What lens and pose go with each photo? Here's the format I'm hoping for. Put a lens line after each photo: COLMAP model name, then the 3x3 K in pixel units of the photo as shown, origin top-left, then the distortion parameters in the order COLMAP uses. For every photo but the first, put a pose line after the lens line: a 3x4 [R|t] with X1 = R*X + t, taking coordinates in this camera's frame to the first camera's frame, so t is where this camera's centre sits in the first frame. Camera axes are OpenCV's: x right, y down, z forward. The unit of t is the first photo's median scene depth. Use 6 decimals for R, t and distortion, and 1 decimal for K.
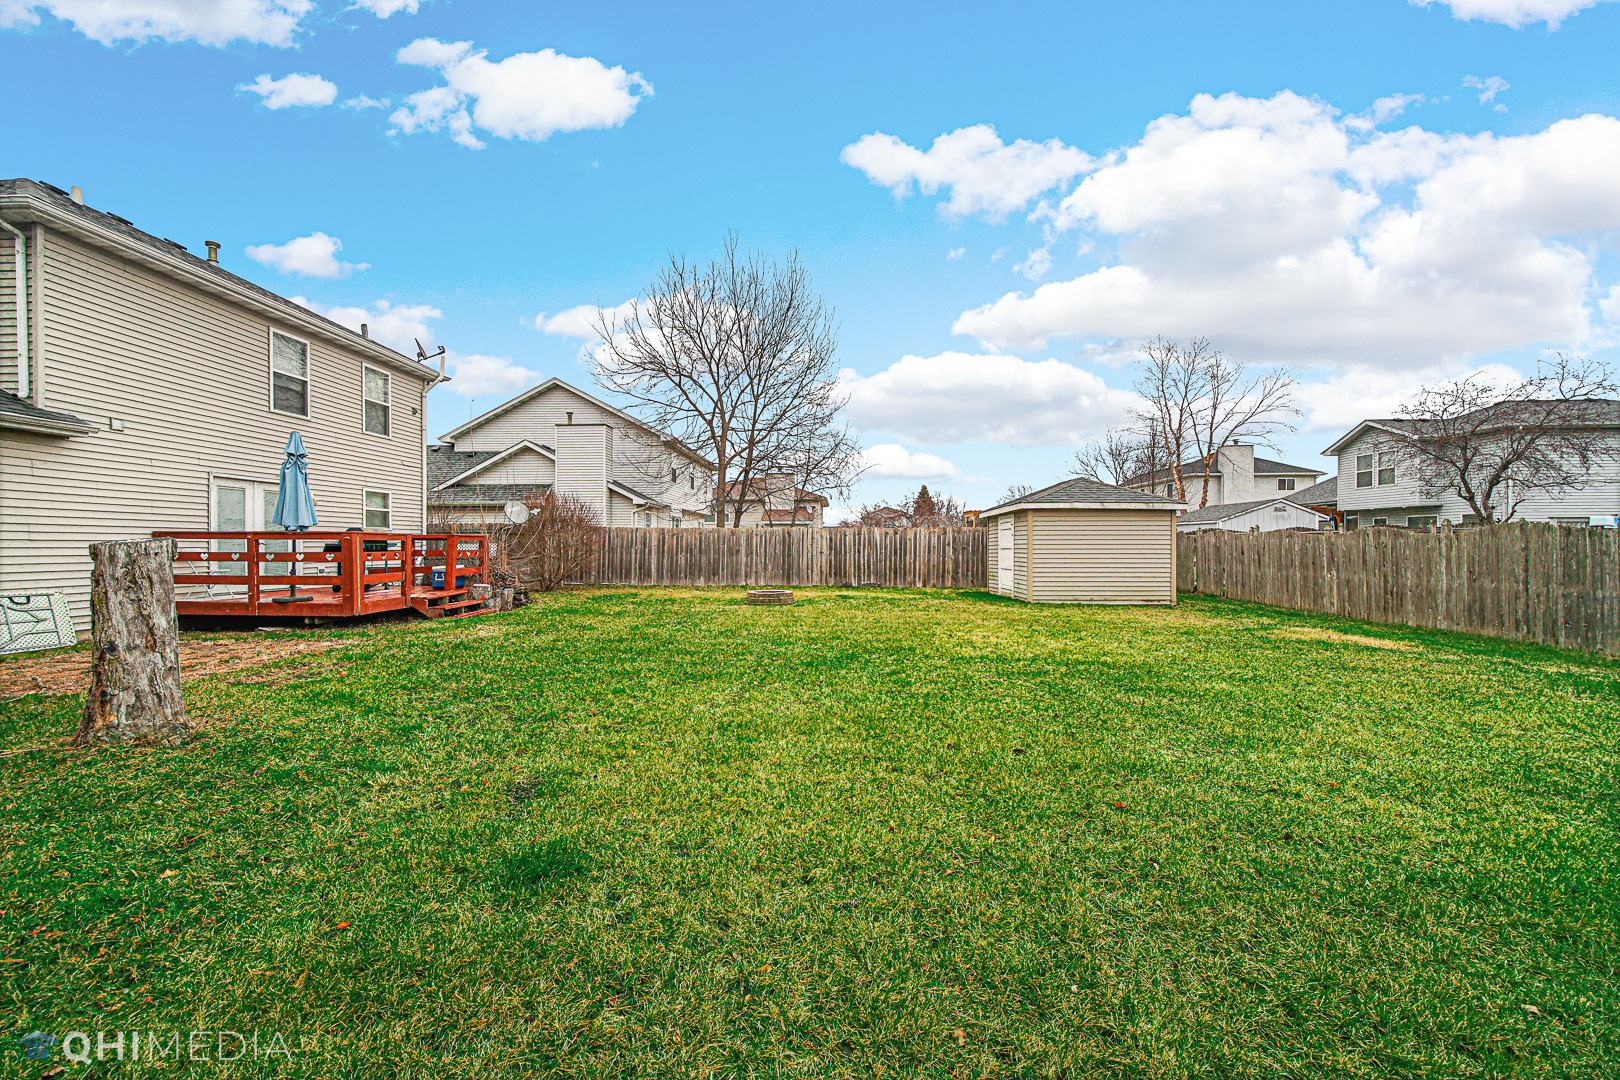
lens RADIAL K [[644.2, 0, 809.6], [0, 644.2, 538.3], [0, 0, 1]] dist [-0.001916, -0.000262]
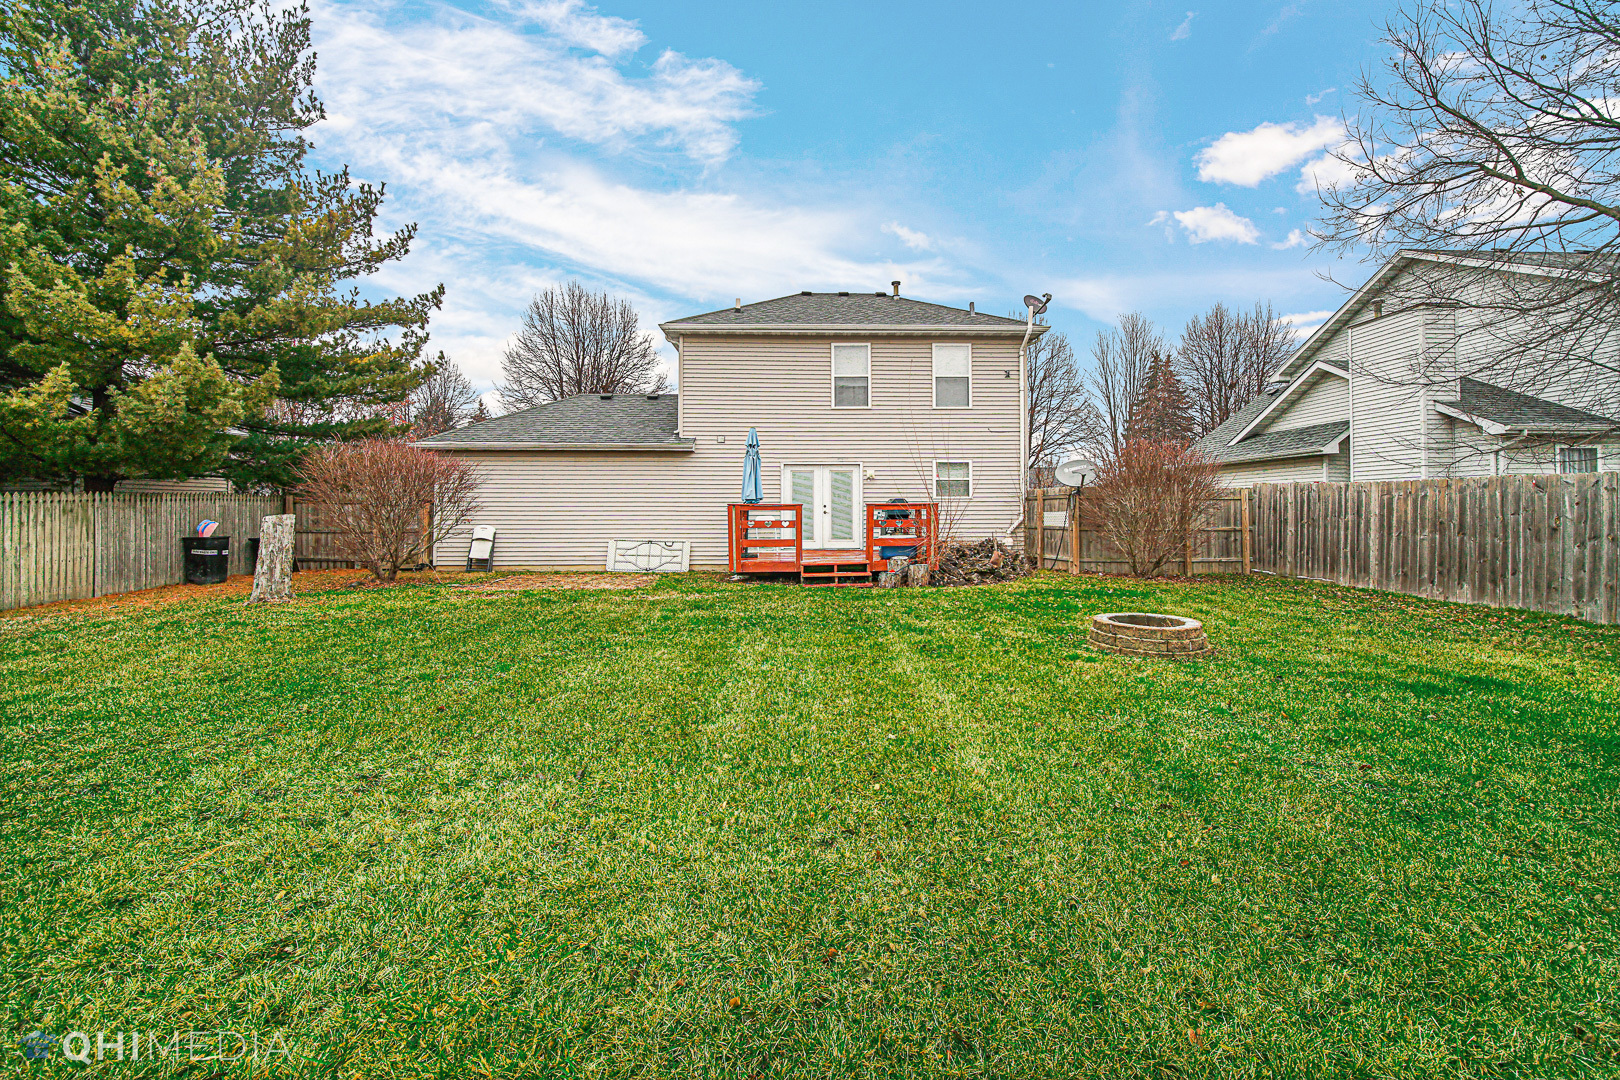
lens RADIAL K [[648.3, 0, 801.2], [0, 648.3, 523.3], [0, 0, 1]] dist [-0.000260, -0.000024]
pose [[0.060856, 0.016718, -0.998007, 0.261685], [0.012741, 0.999765, 0.017524, 0.002989], [0.998065, -0.013782, 0.060629, 0.498100]]
